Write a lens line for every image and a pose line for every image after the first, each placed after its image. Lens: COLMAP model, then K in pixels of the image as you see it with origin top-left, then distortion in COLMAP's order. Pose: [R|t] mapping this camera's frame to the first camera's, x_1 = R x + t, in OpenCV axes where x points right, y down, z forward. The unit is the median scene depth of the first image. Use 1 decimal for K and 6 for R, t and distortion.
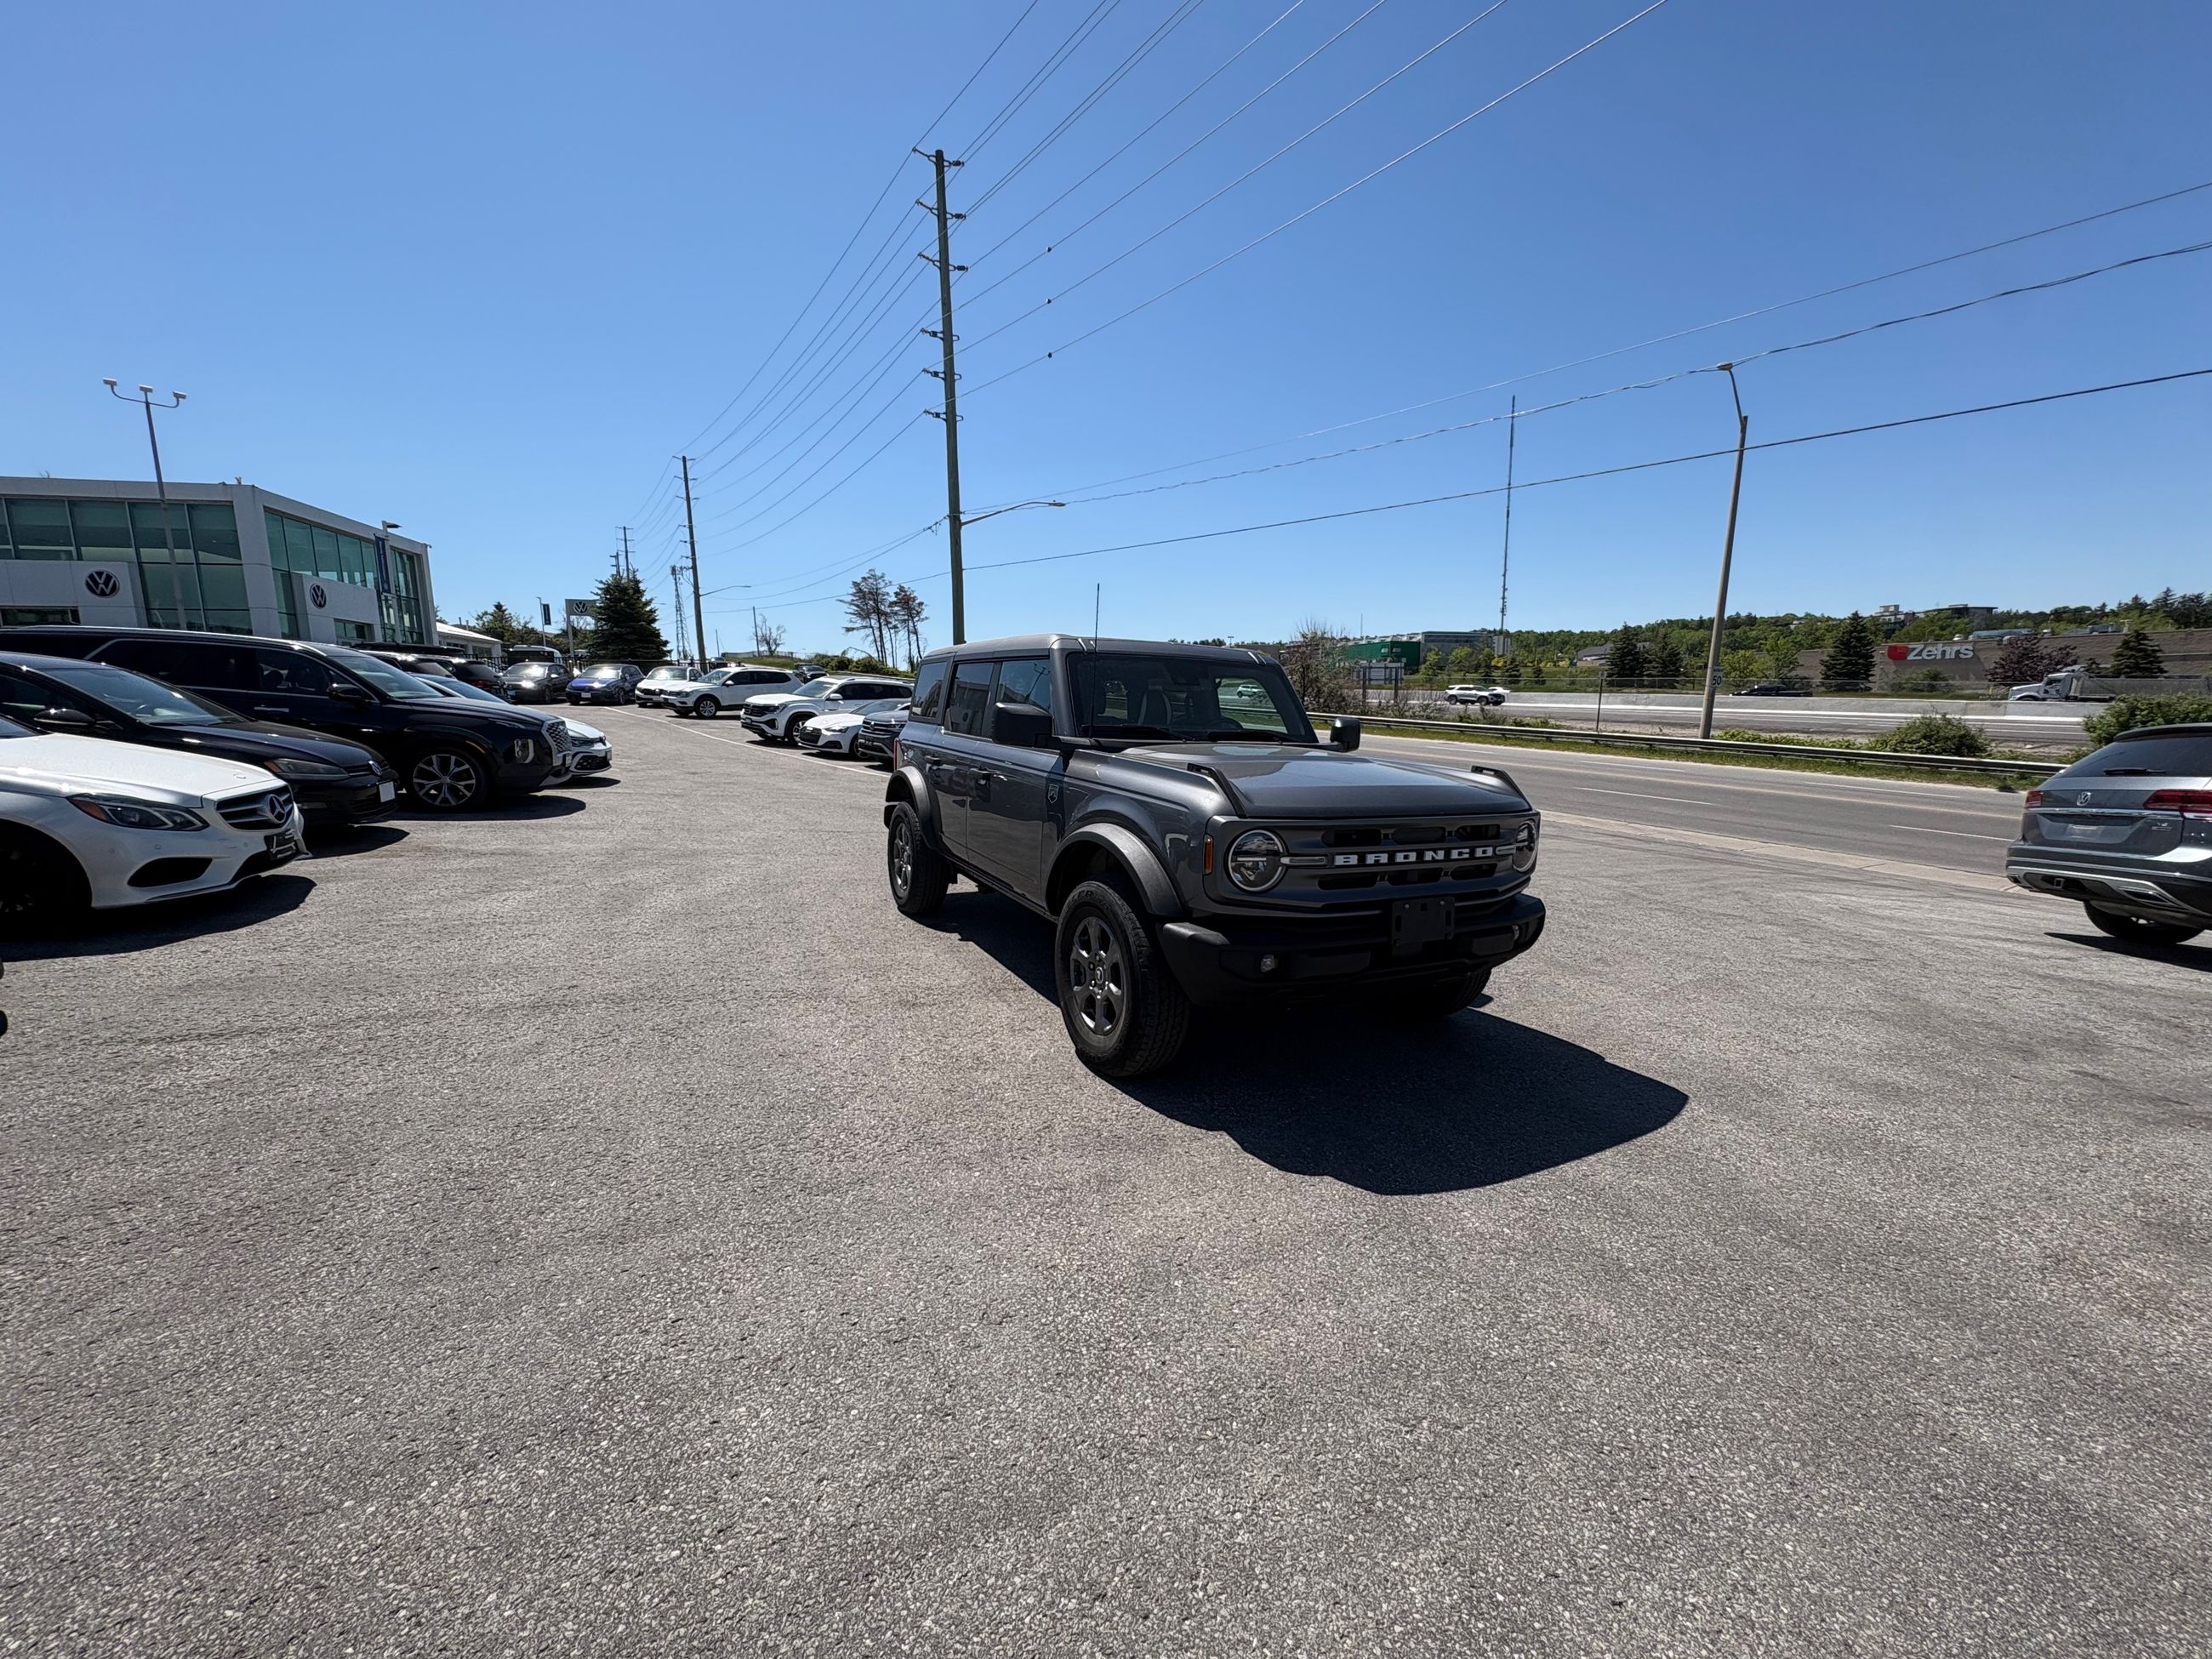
lens RADIAL K [[880.8, 0, 1104.2], [0, 880.8, 832.6], [0, 0, 1]] dist [-0.000154, 0.000622]
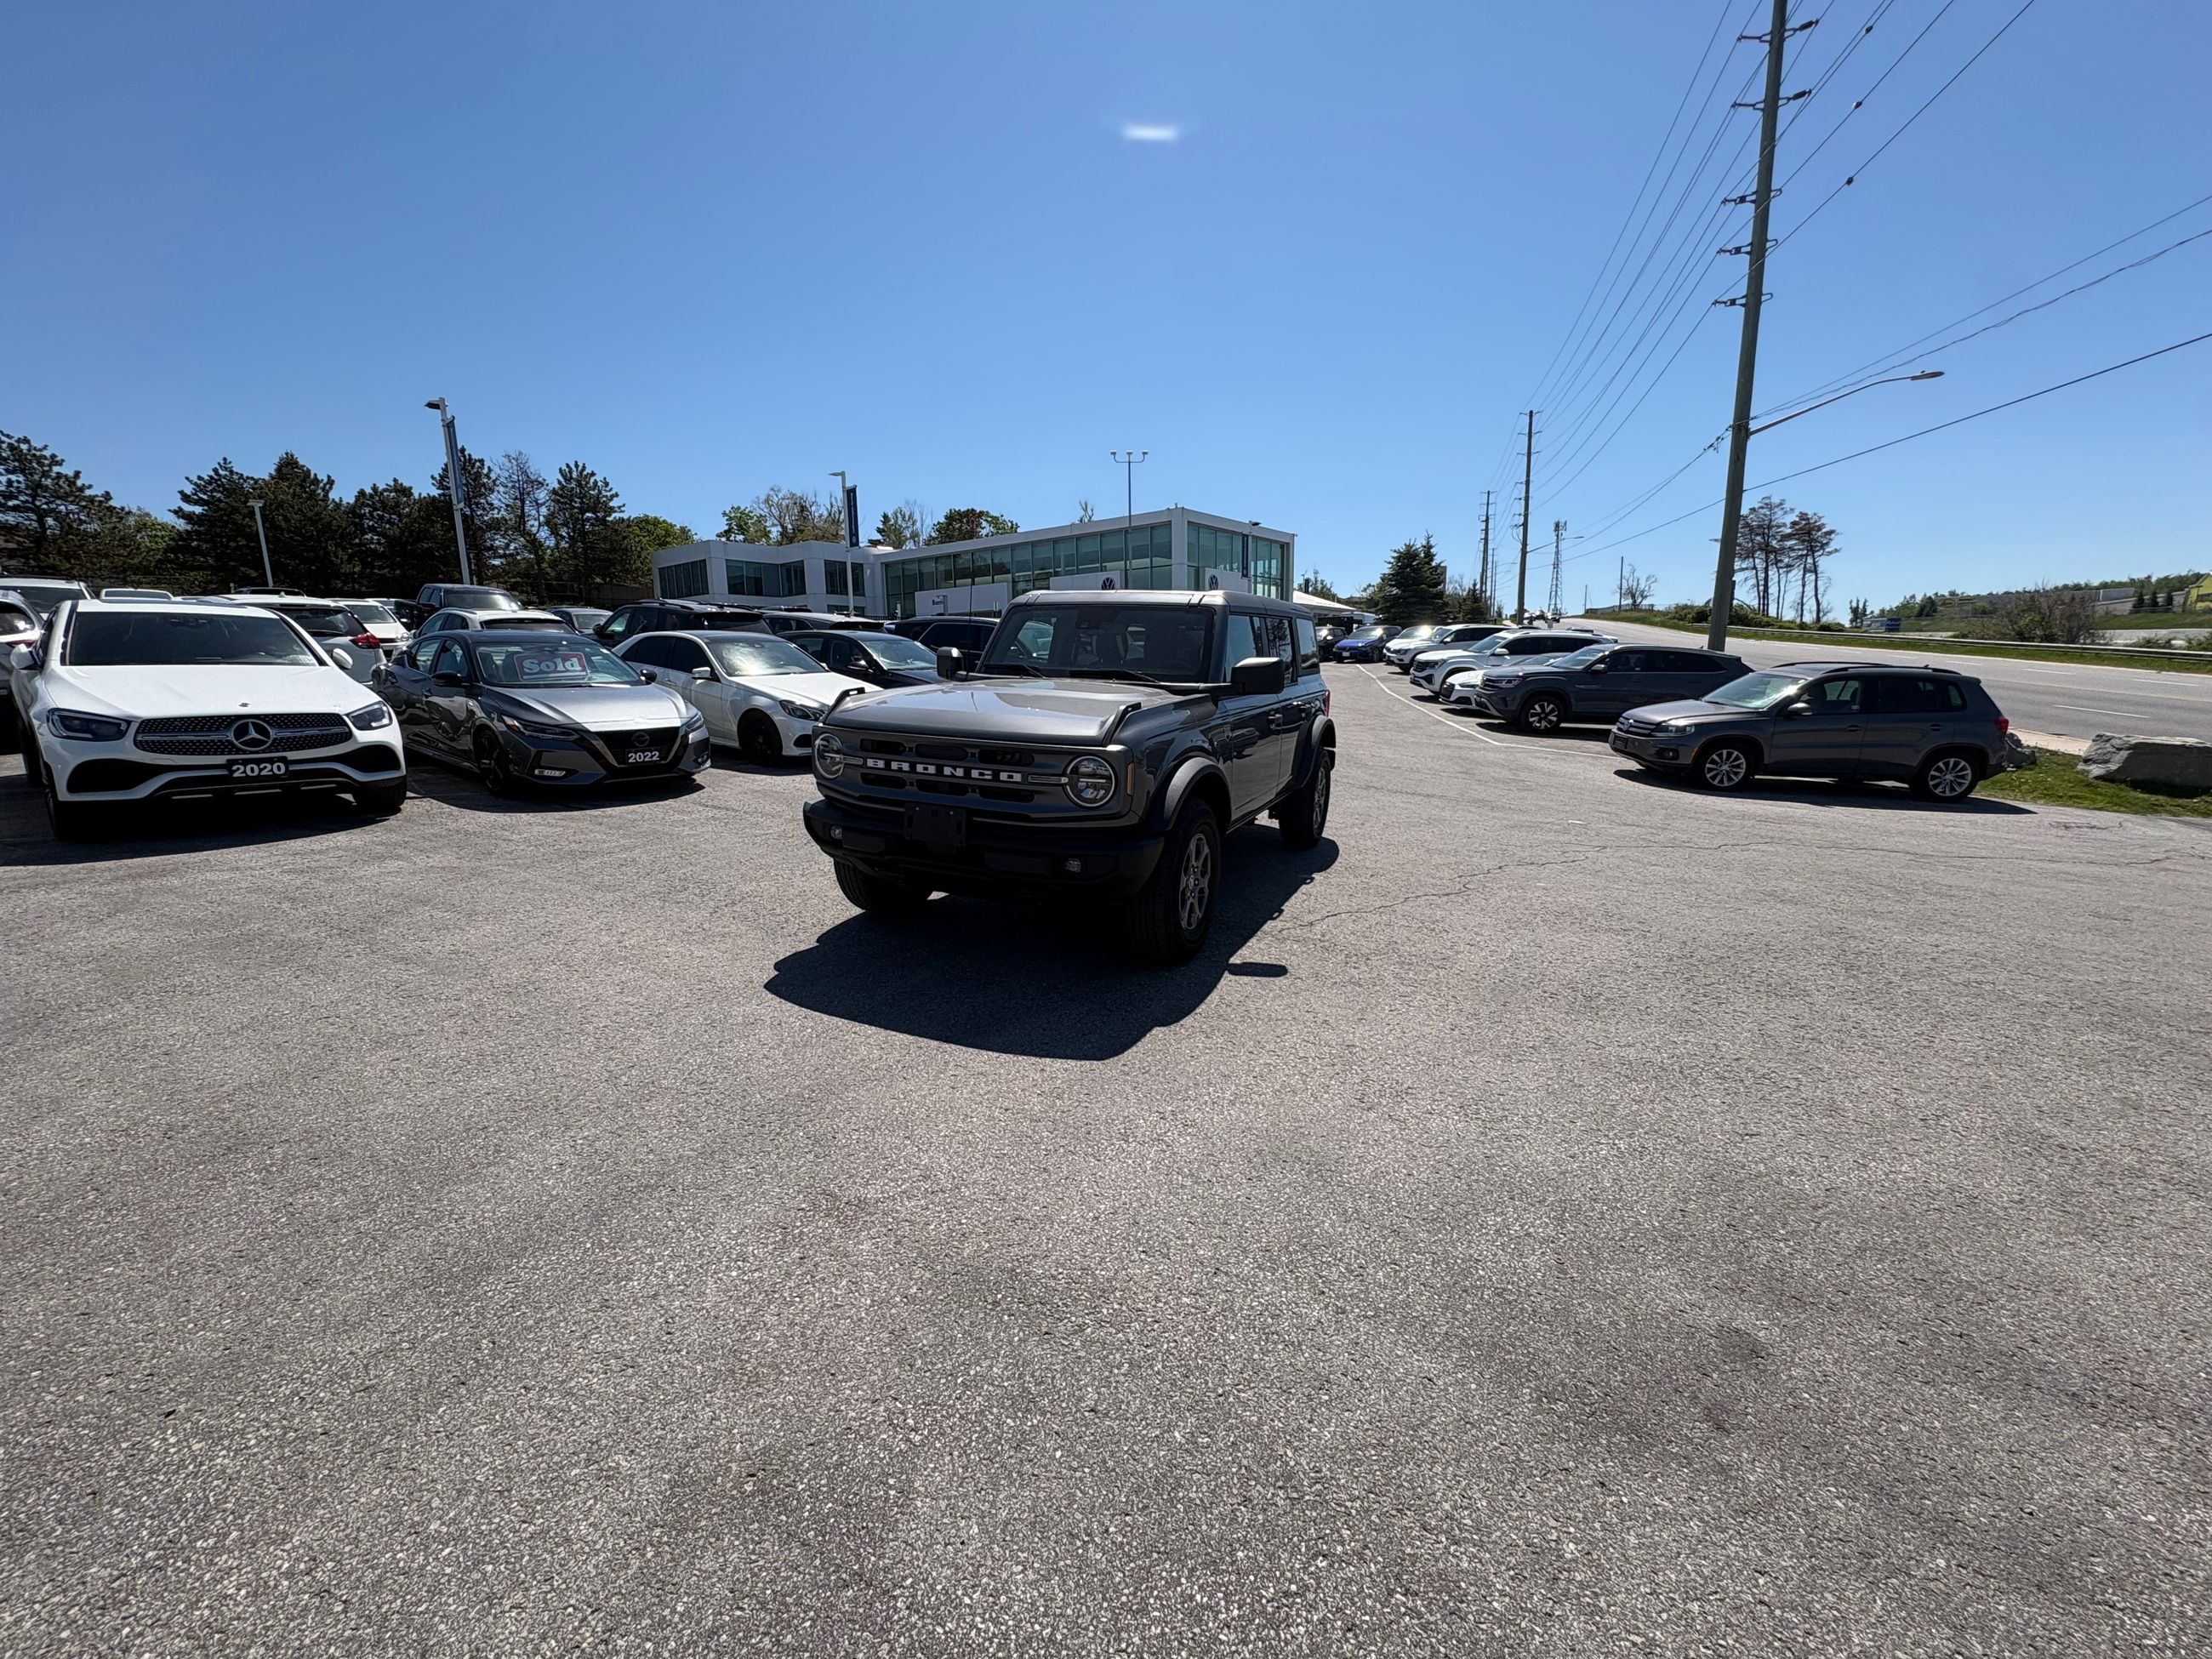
lens RADIAL K [[880.8, 0, 1102.8], [0, 880.8, 830.9], [0, 0, 1]] dist [-0.000154, 0.000622]
pose [[0.610986, 0.143876, -0.778457, 0.190492], [-0.110618, 0.989215, 0.096008, -0.004024], [0.783875, 0.027452, 0.620312, 0.059327]]
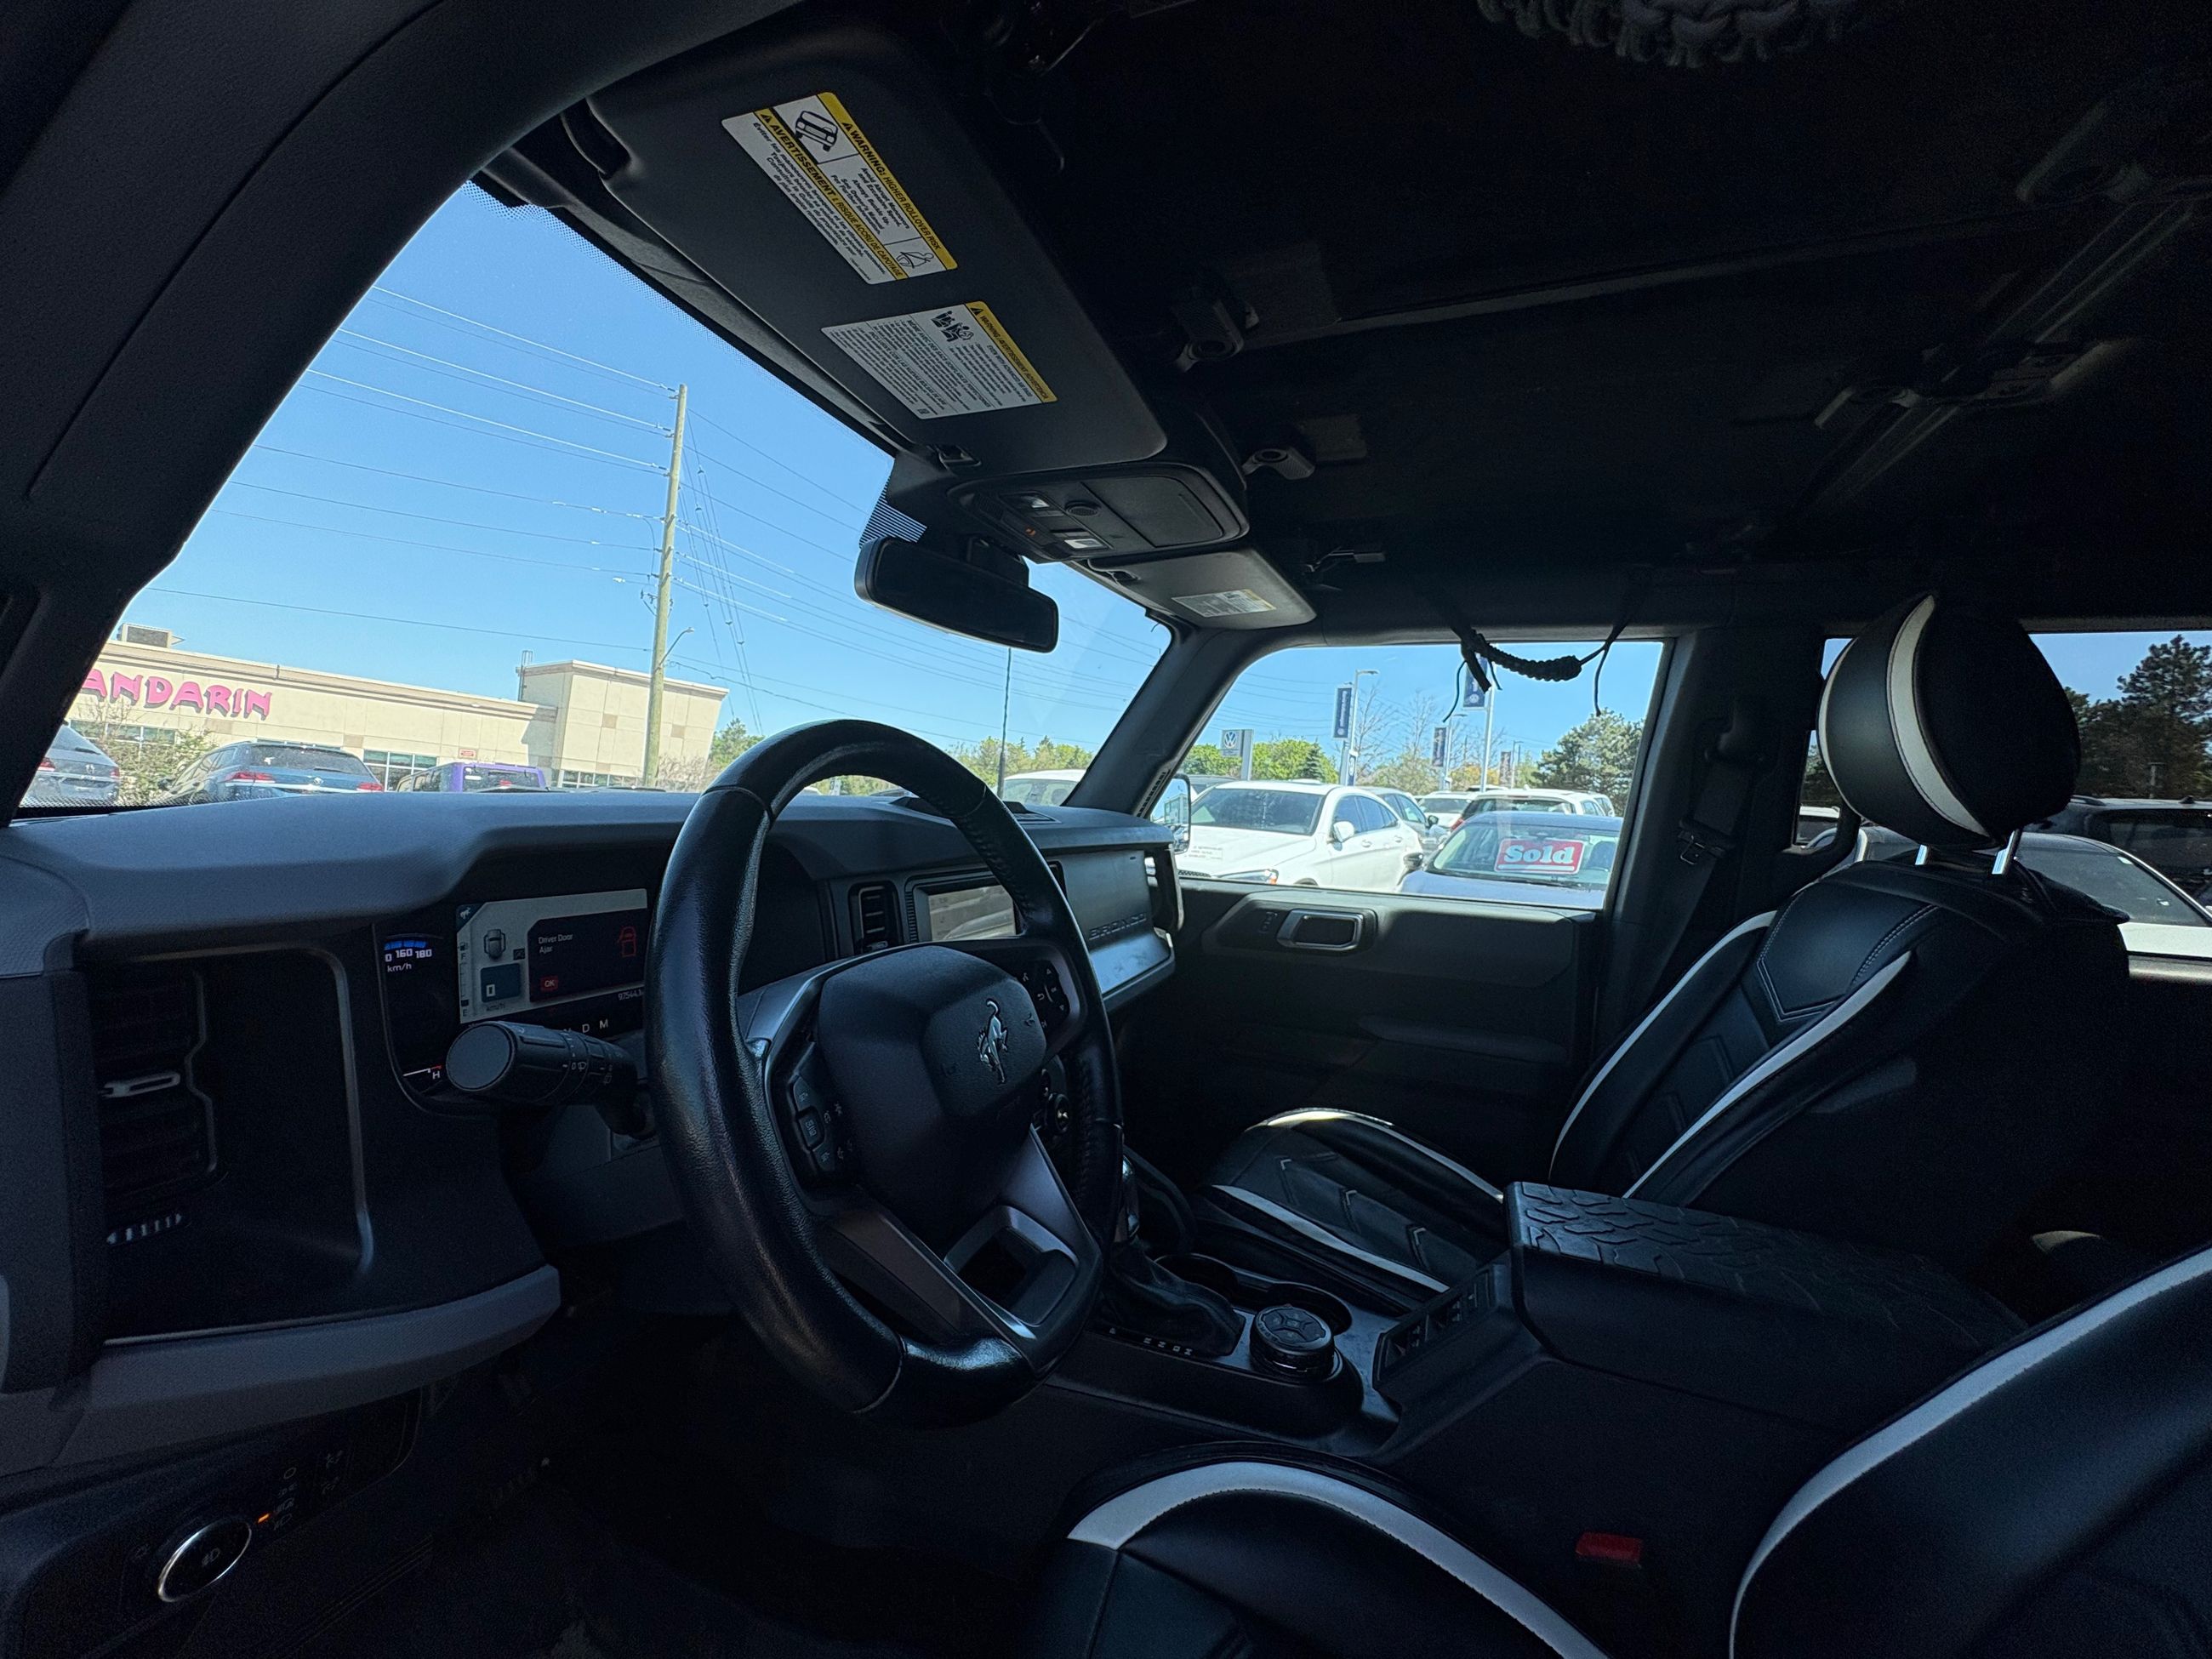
lens RADIAL K [[880.8, 0, 1104.2], [0, 880.8, 830.1], [0, 0, 1]] dist [-0.000154, 0.000622]
pose [[-0.758743, -0.059170, -0.648697, 0.038138], [-0.176585, 0.977259, 0.117402, -0.027810], [0.626998, 0.203629, -0.751937, 0.225535]]
